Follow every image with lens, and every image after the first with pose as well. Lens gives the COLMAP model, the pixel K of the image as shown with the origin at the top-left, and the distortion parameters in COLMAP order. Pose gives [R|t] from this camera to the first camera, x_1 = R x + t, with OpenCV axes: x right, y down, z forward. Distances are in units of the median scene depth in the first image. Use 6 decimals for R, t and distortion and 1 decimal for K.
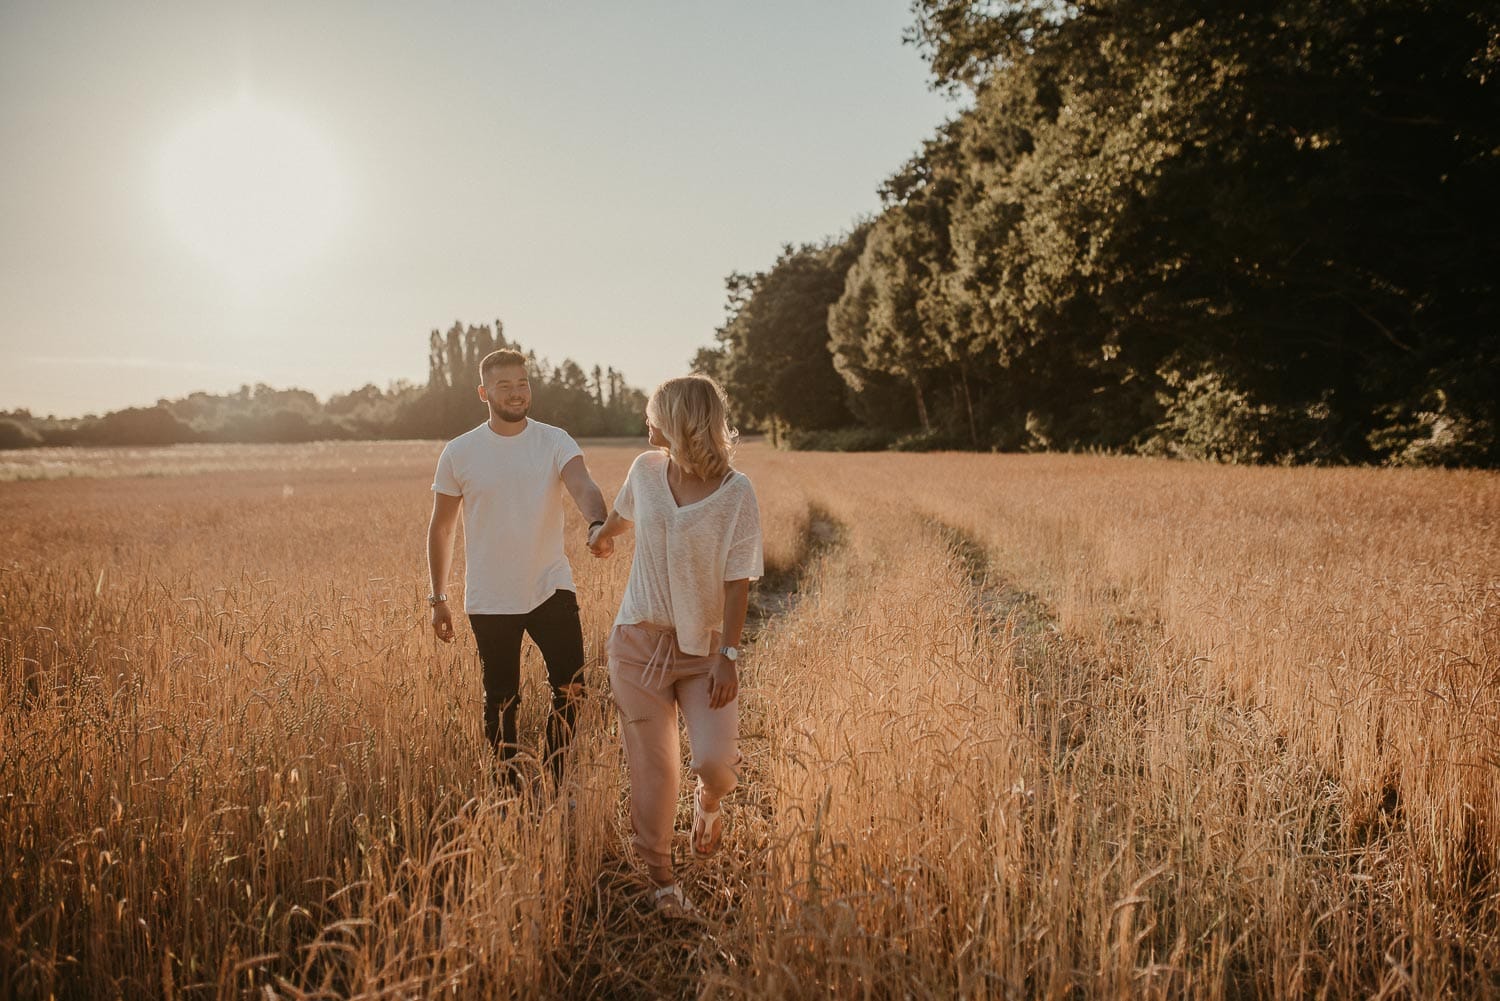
lens RADIAL K [[1413.0, 0, 750.0], [0, 1413.0, 500.5], [0, 0, 1]] dist [-0.018100, 0.006633]
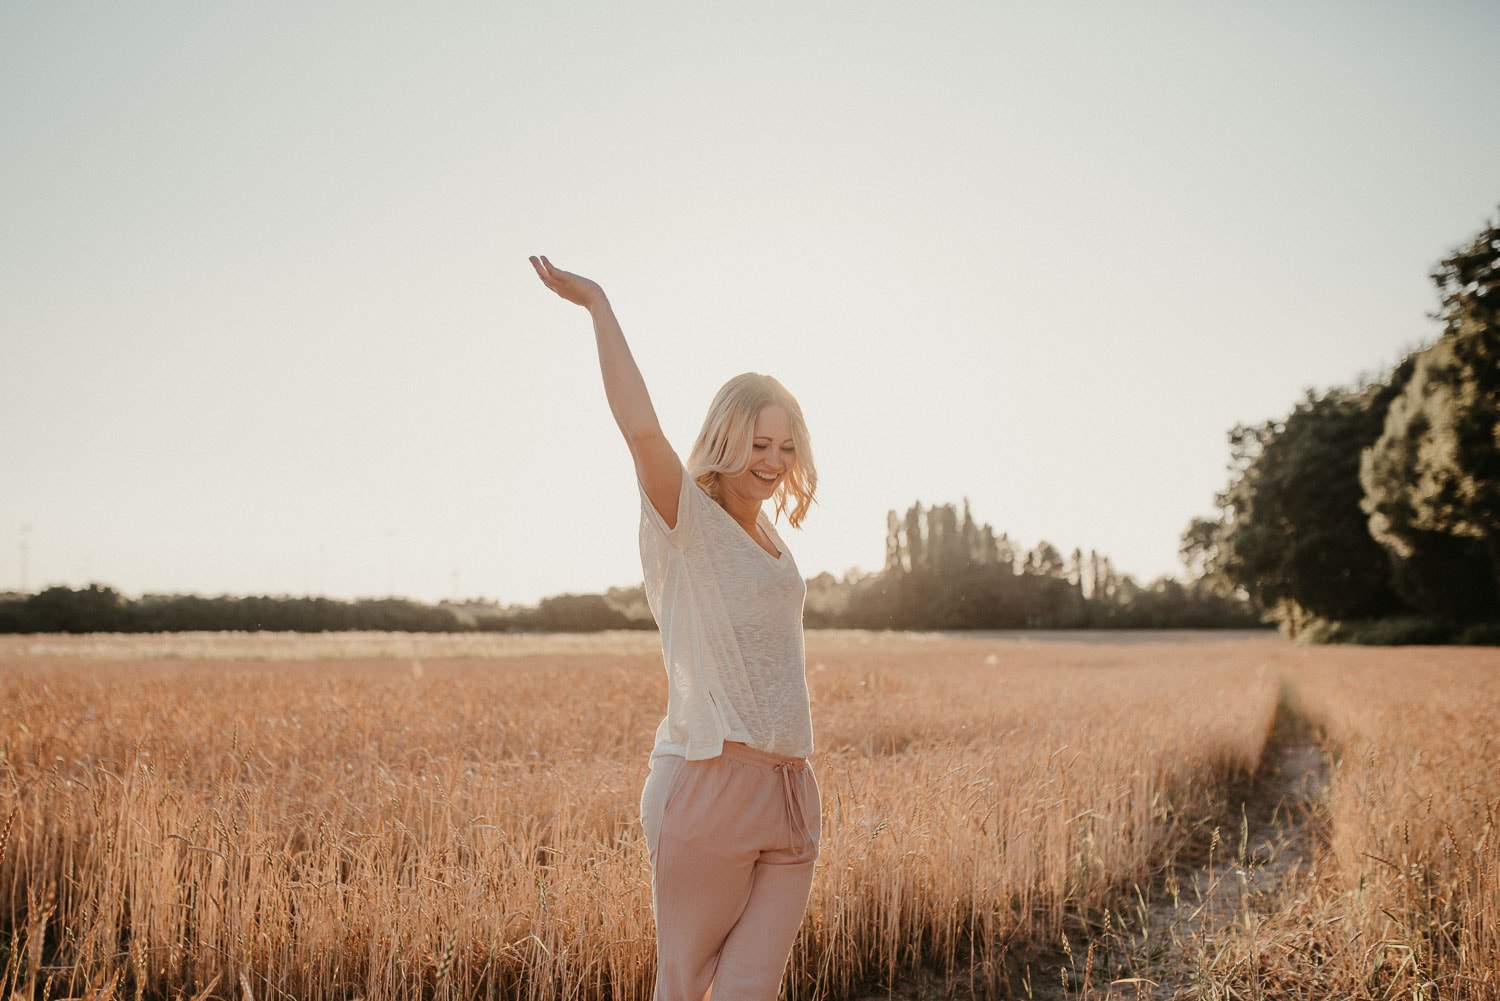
lens RADIAL K [[1569.6, 0, 742.4], [0, 1569.6, 562.6], [0, 0, 1]] dist [0.001327, 0.013907]
pose [[0.947349, -0.004570, -0.320170, 0.012675], [-0.024405, 0.995959, -0.086426, 0.001694], [0.319272, 0.089689, 0.943410, 0.134642]]
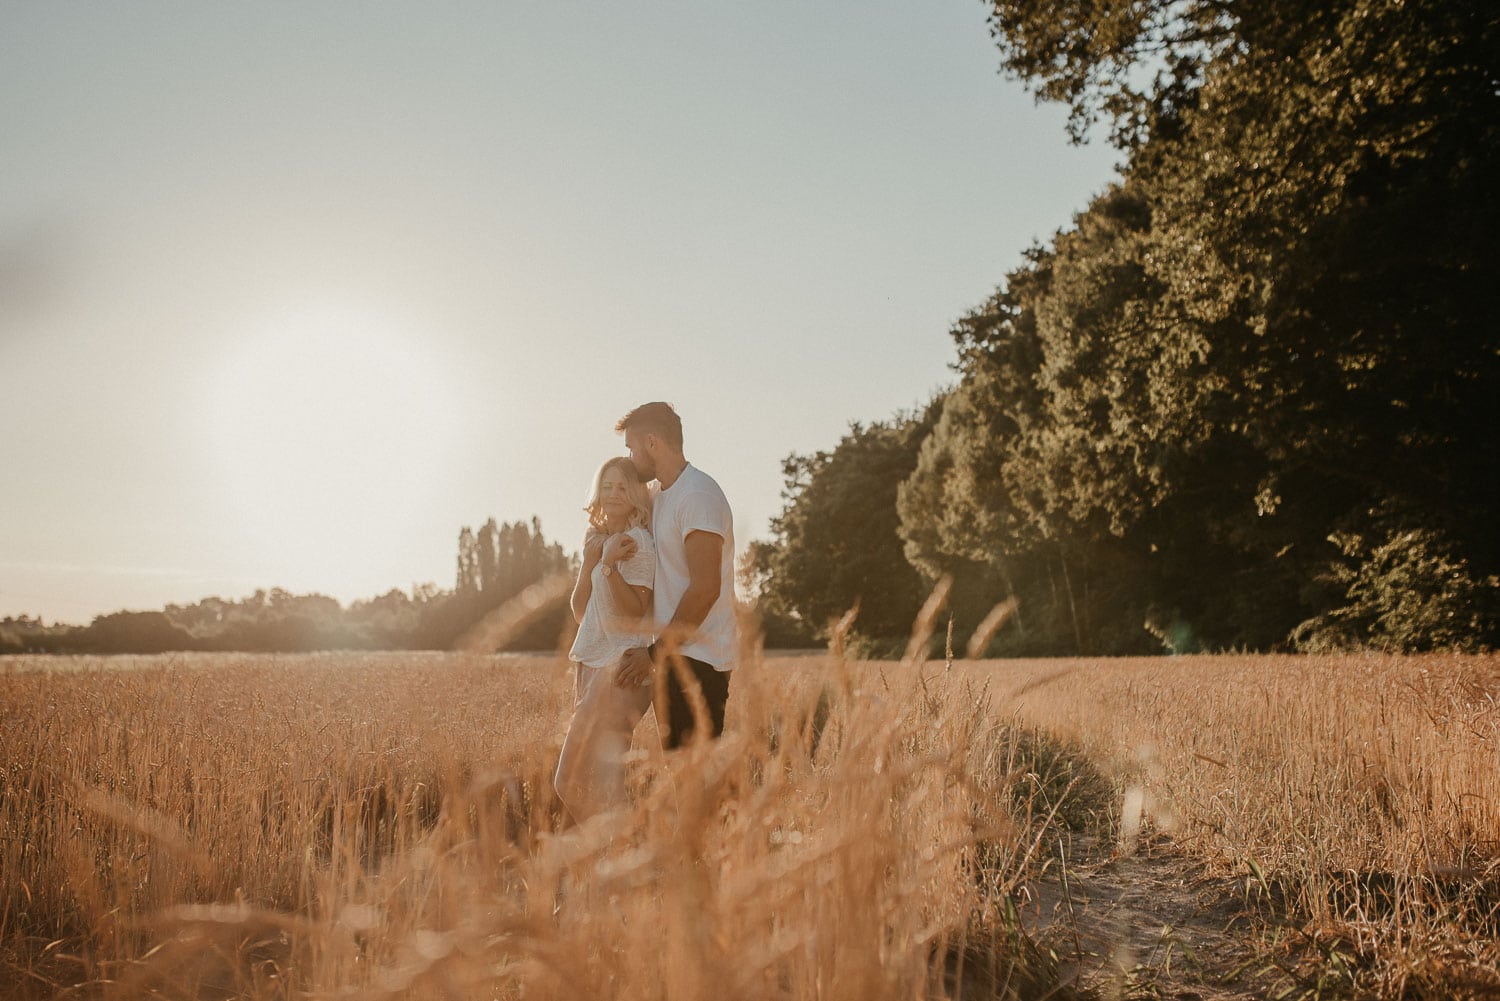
lens RADIAL K [[1565.4, 0, 702.2], [0, 1565.4, 503.7], [0, 0, 1]] dist [-0.042510, 0.010914]
pose [[0.996918, -0.001046, -0.078444, 0.015923], [-0.009991, 0.990076, -0.140179, 0.004911], [0.077812, 0.140531, 0.987014, 0.102028]]
